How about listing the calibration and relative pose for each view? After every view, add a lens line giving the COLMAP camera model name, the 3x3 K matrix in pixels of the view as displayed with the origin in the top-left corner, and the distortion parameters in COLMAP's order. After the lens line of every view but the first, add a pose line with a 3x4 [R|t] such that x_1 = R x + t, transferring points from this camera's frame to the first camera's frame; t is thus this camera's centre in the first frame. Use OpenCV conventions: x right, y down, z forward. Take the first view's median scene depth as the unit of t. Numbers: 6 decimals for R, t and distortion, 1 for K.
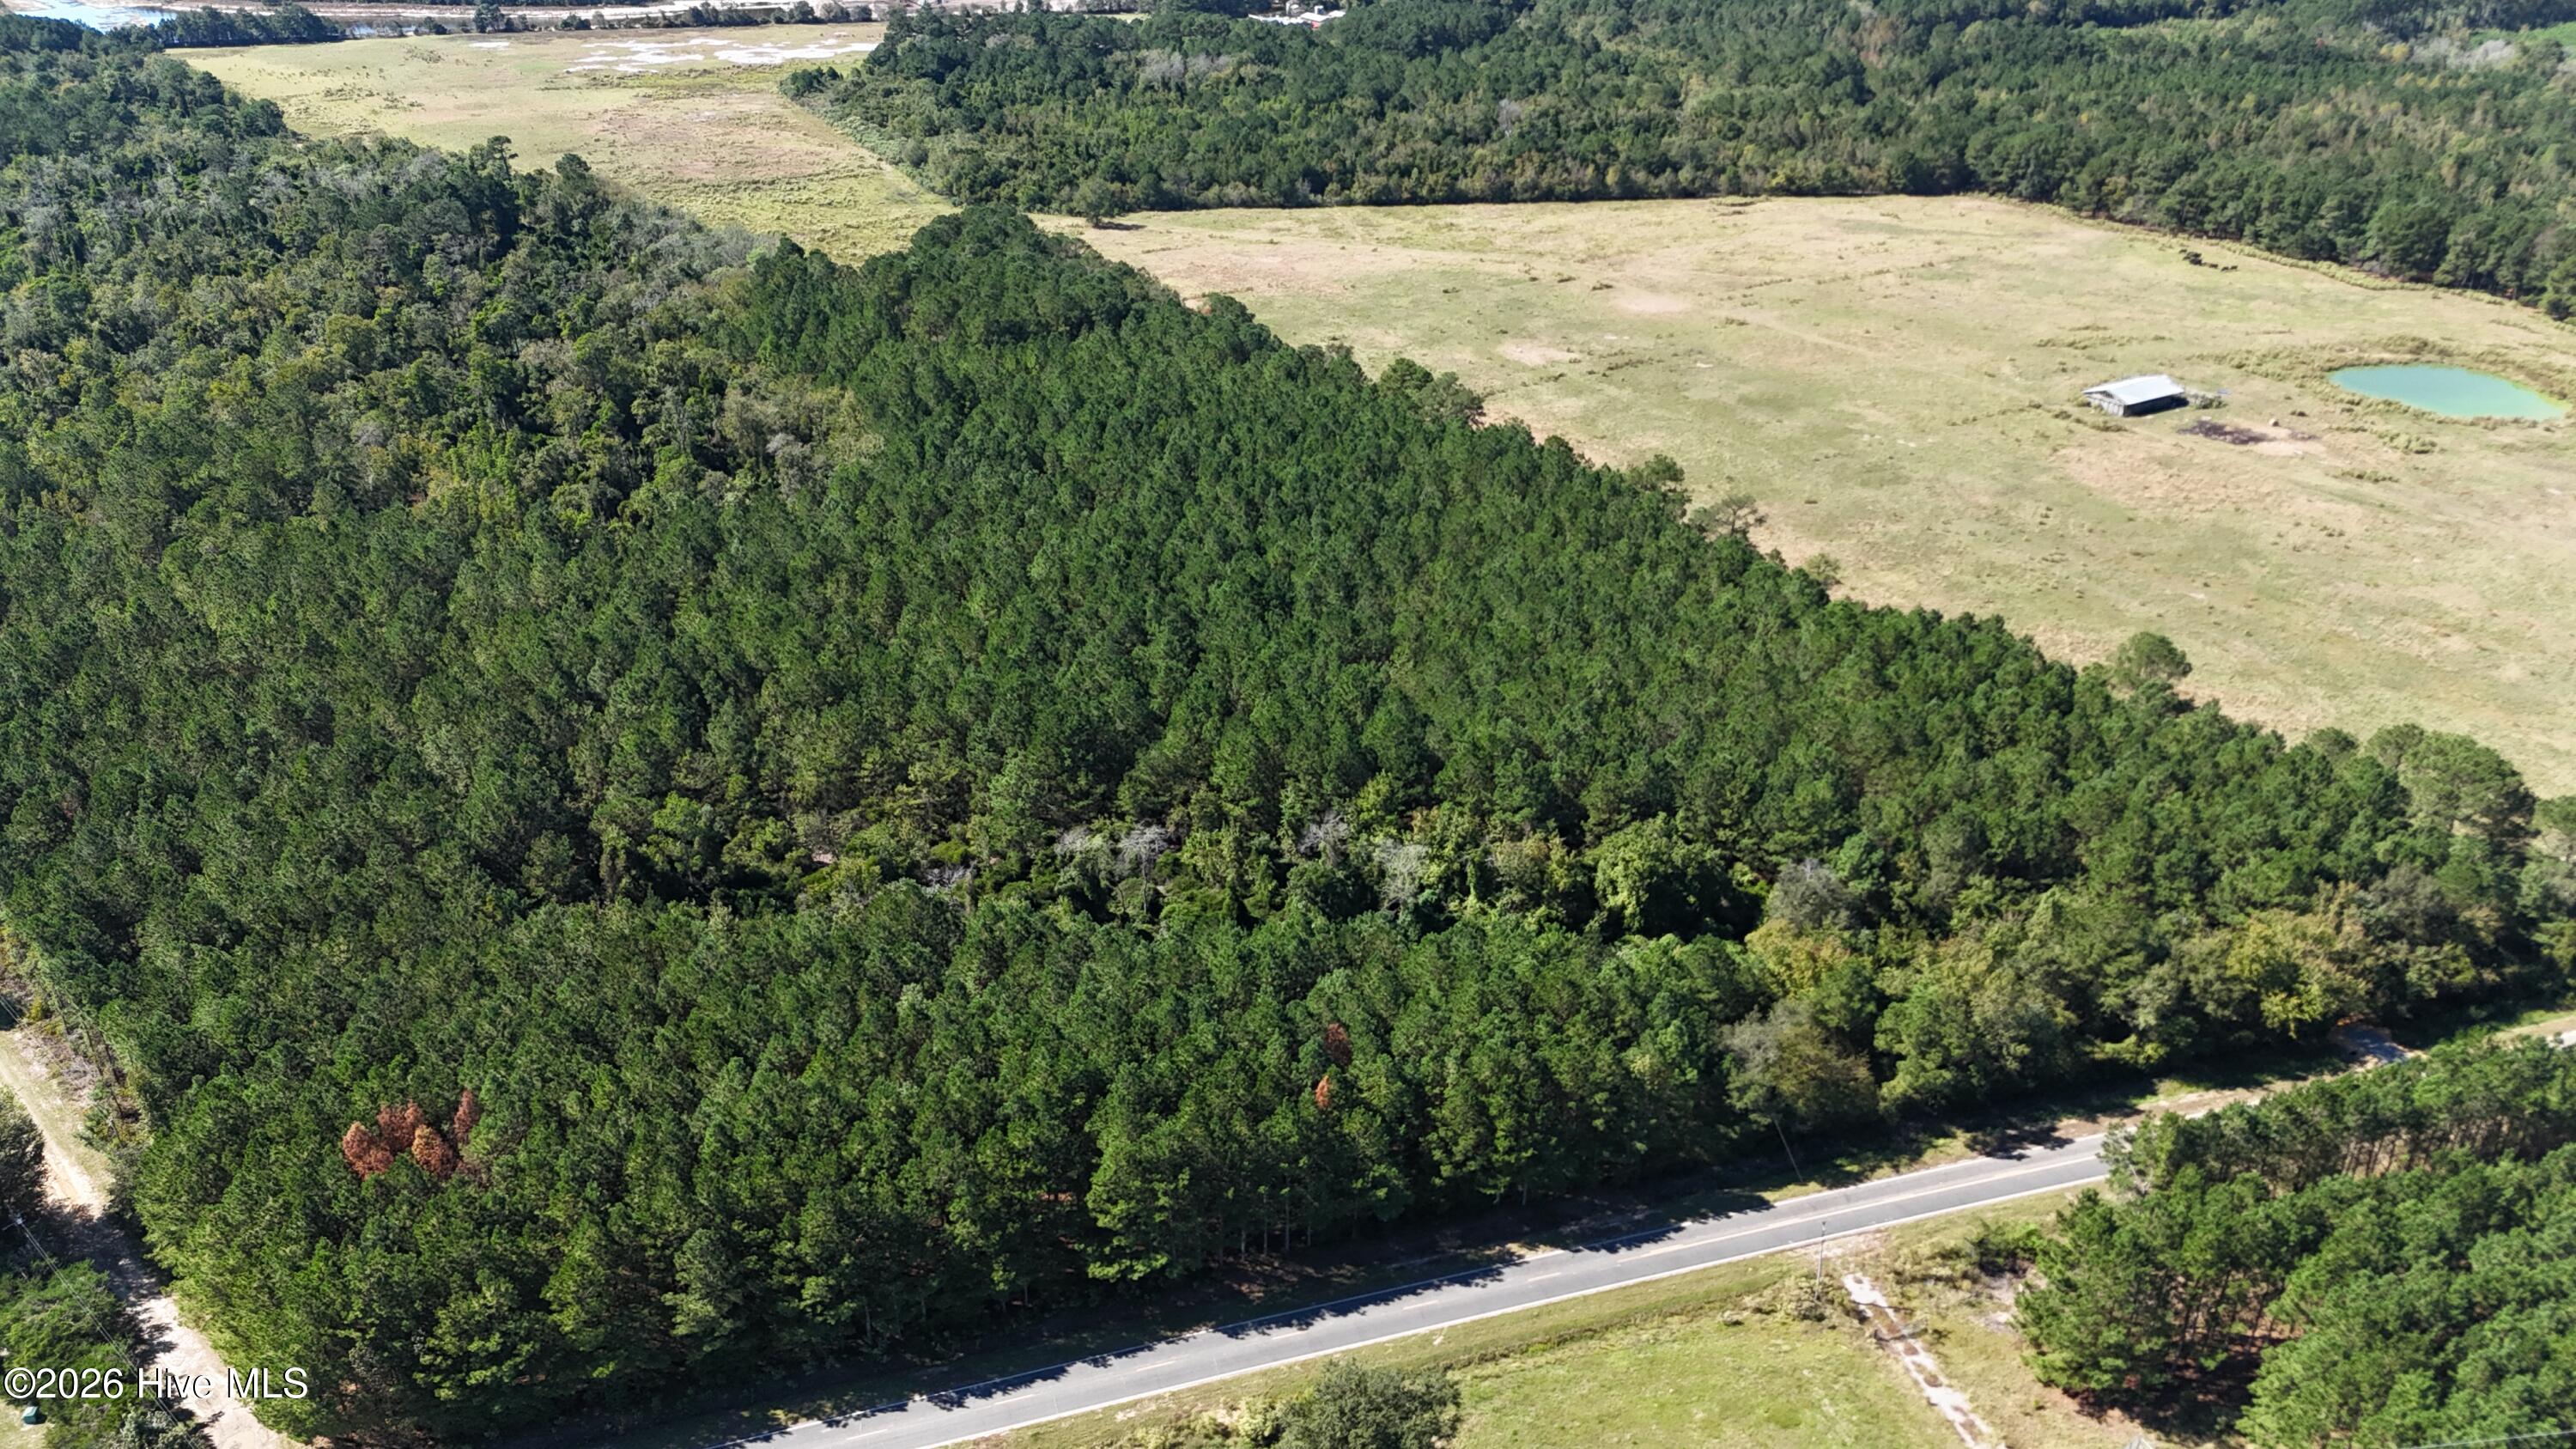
lens RADIAL K [[1885.6, 0, 1300.3], [0, 1885.6, 726.0], [0, 0, 1]] dist [0.072479, -0.064538]
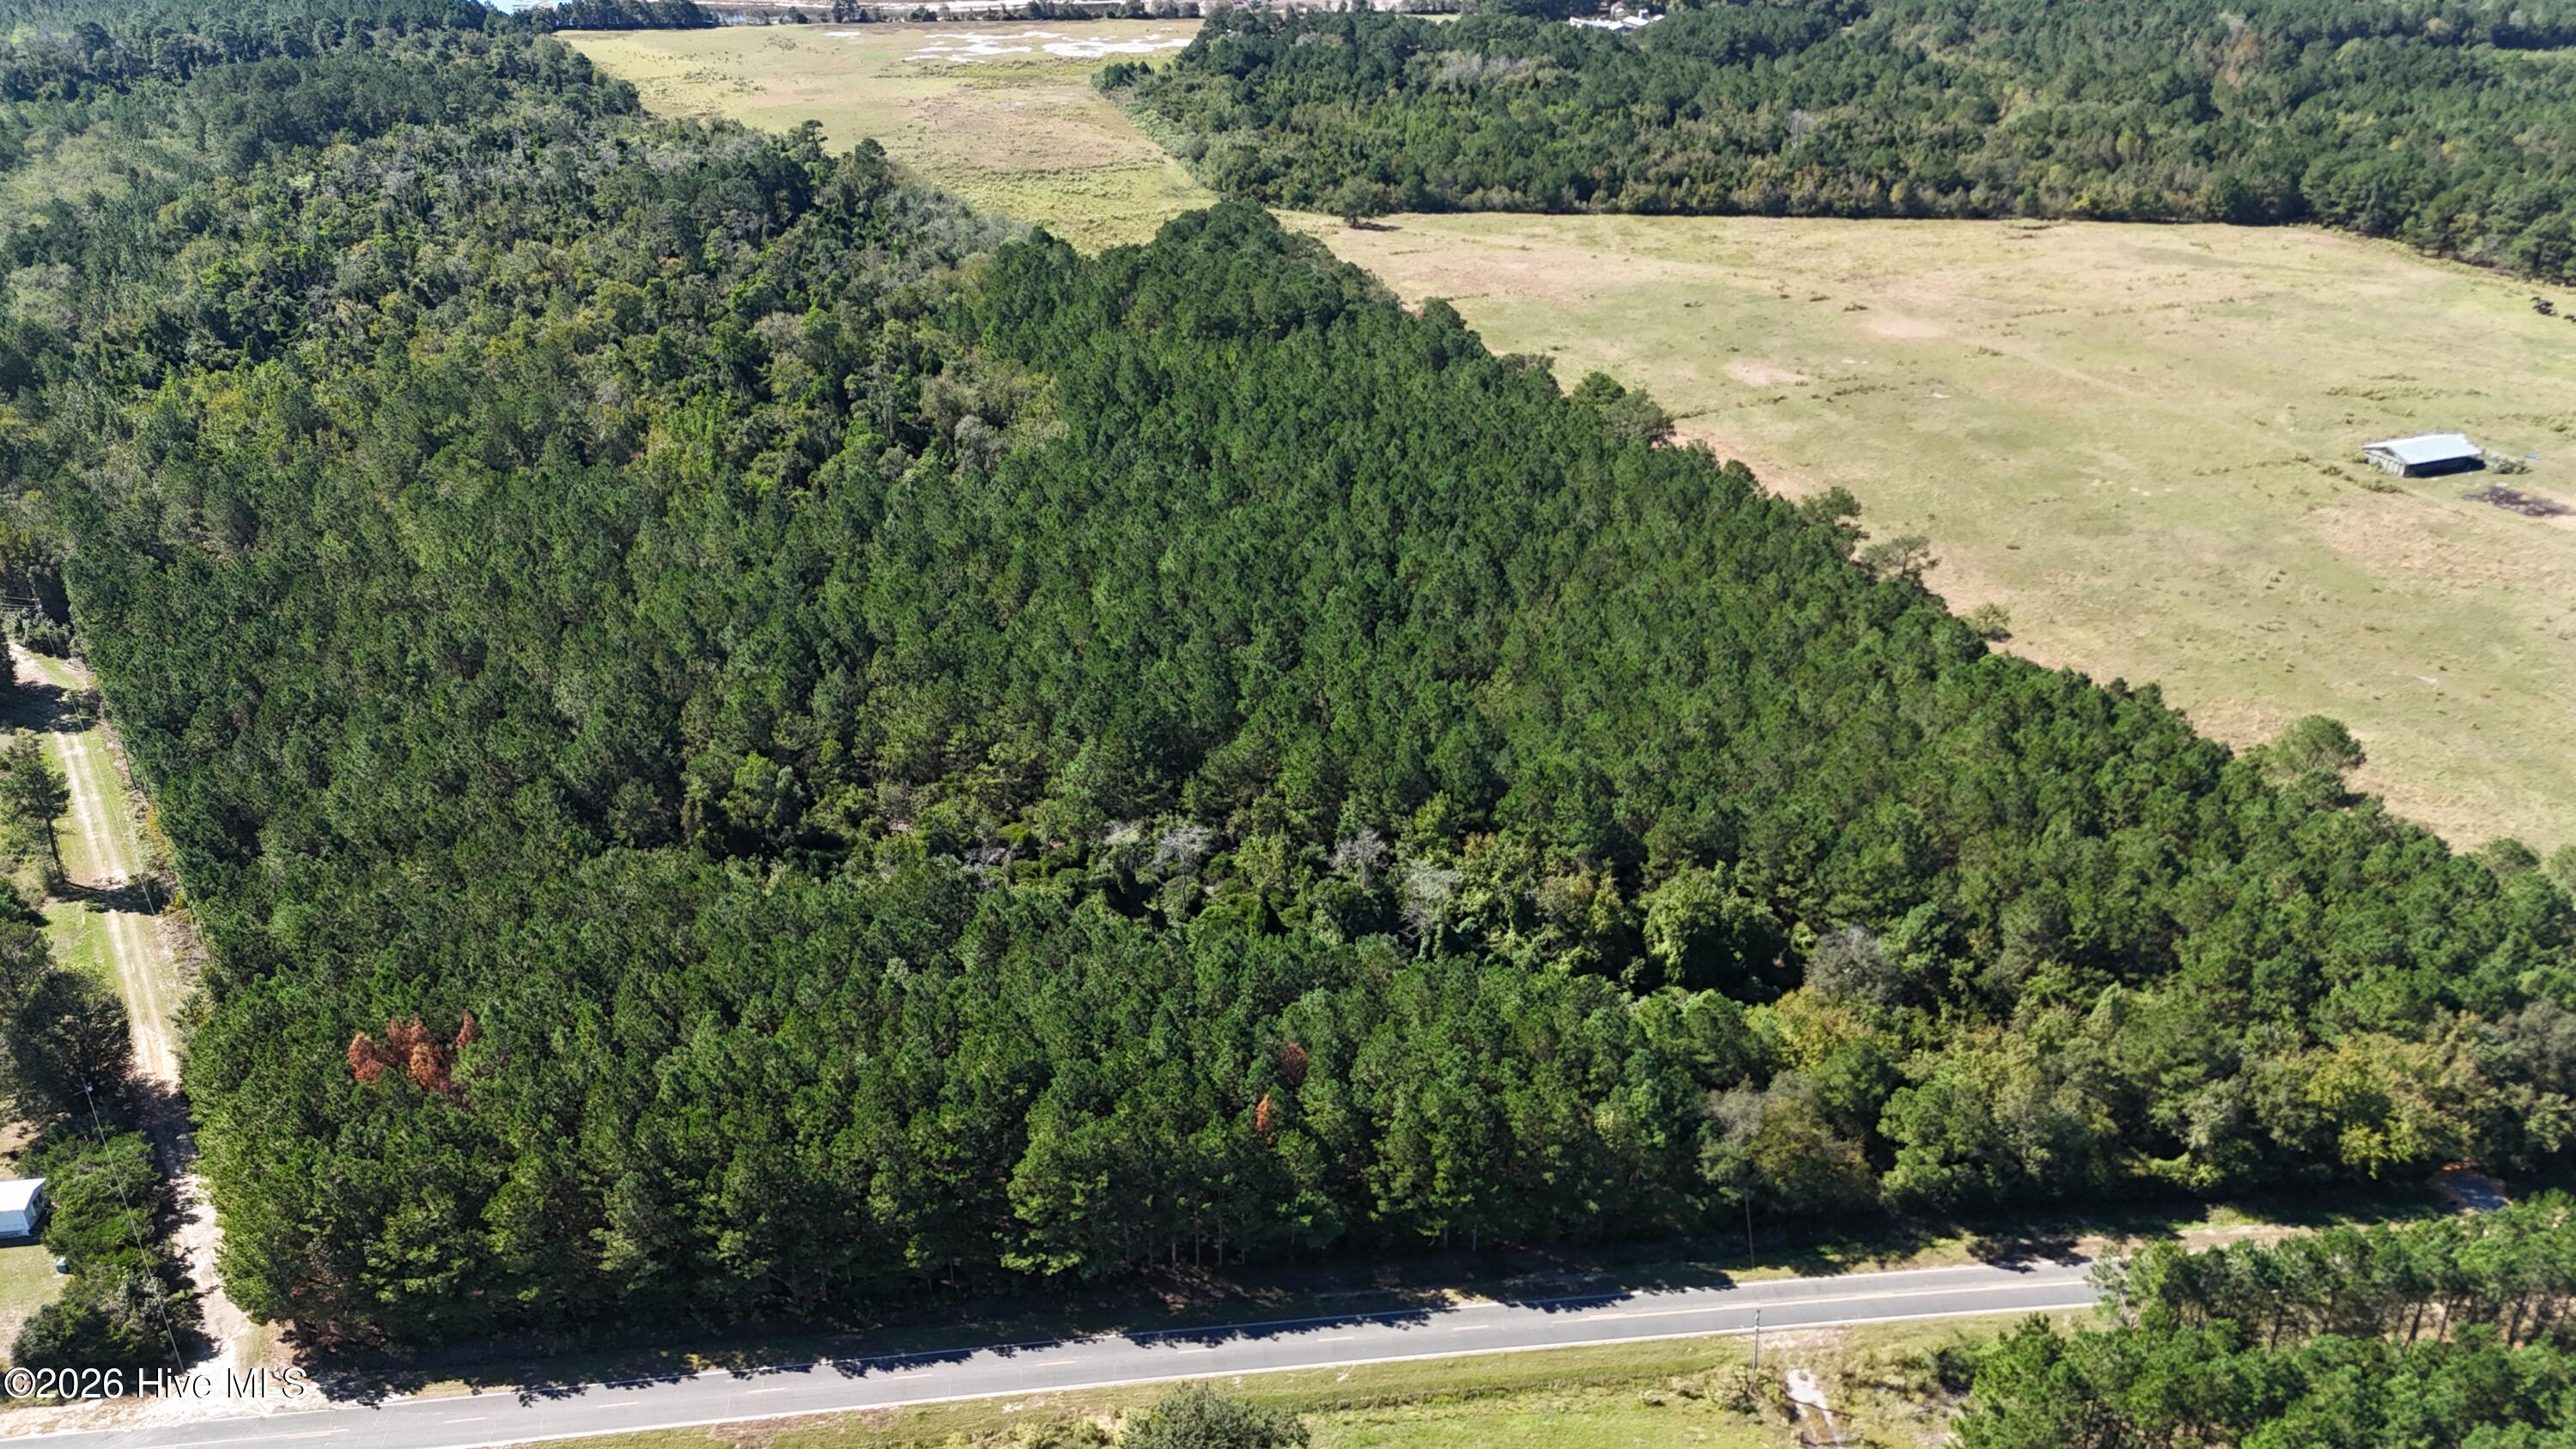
lens RADIAL K [[1885.6, 0, 1300.2], [0, 1885.6, 725.7], [0, 0, 1]] dist [0.072479, -0.064538]
pose [[0.982444, 0.083554, -0.166798, 0.077065], [-0.083596, 0.996477, 0.006781, -0.006343], [0.166777, 0.007281, 0.985968, 0.012501]]
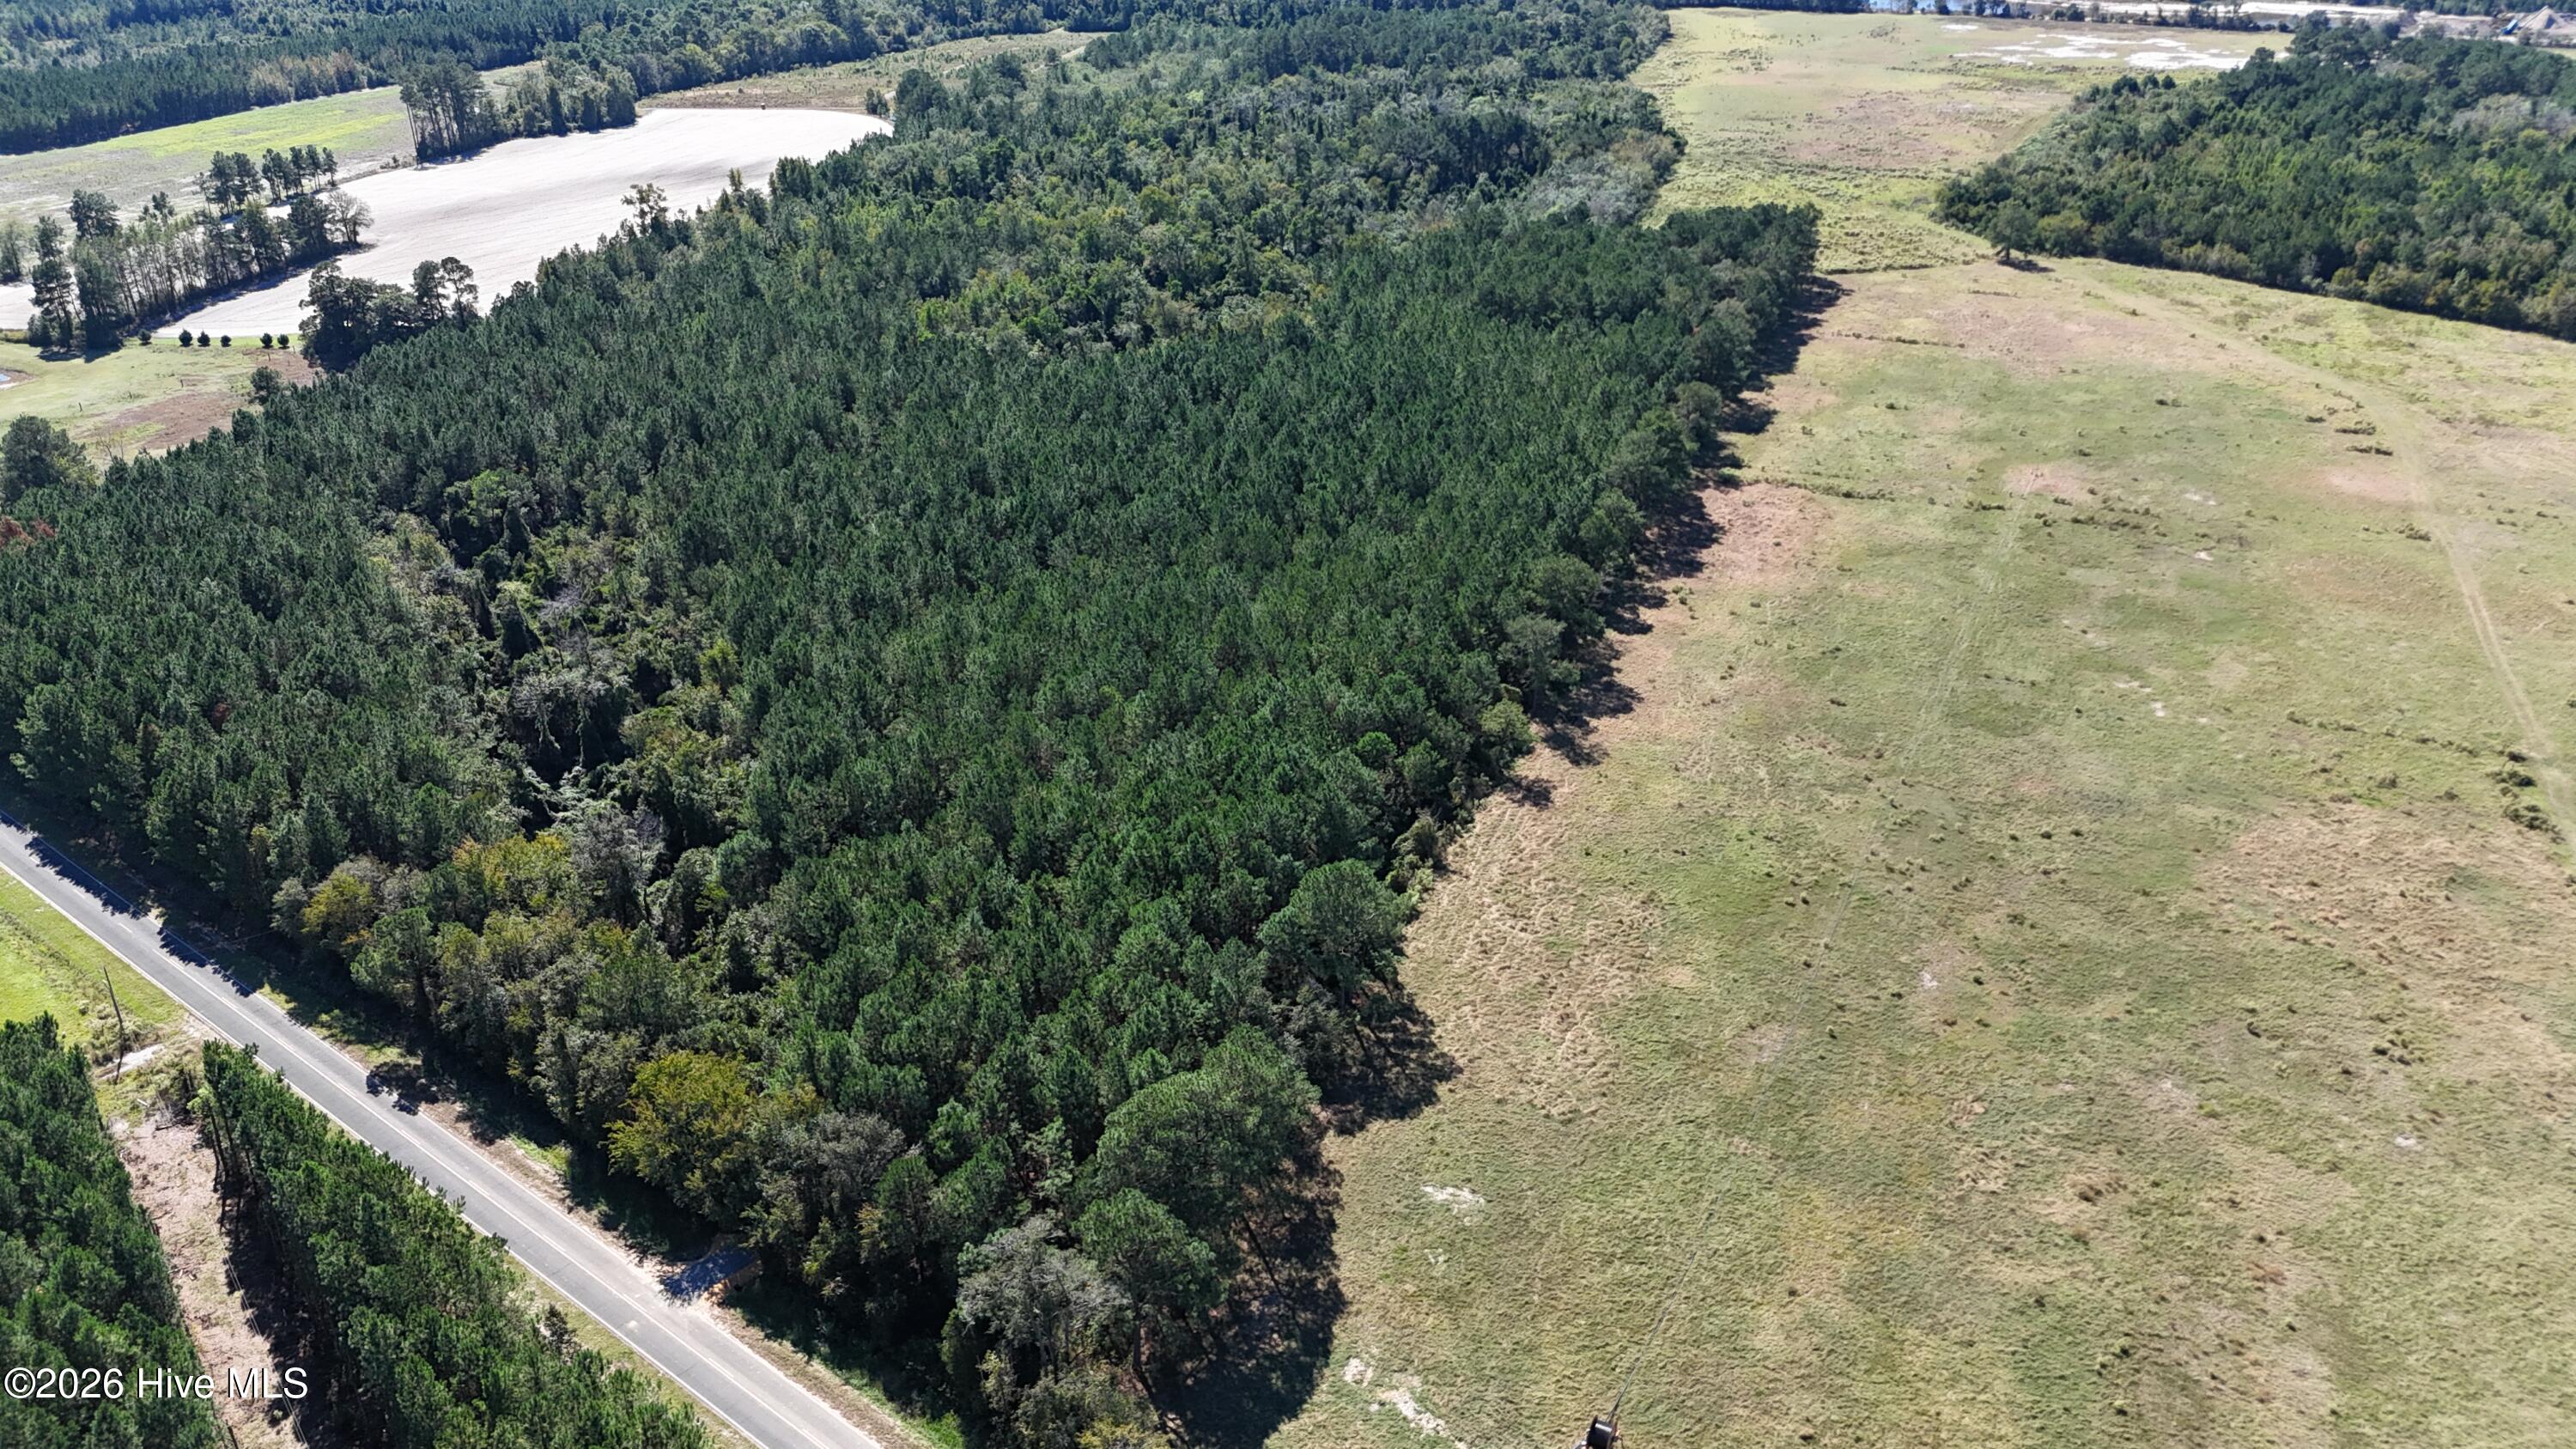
lens RADIAL K [[1885.6, 0, 1299.9], [0, 1885.6, 730.8], [0, 0, 1]] dist [0.072479, -0.064538]
pose [[0.566989, 0.367966, -0.736970, 0.622858], [-0.365368, 0.914197, 0.175359, -0.142548], [0.738261, 0.169838, 0.652783, 0.312765]]
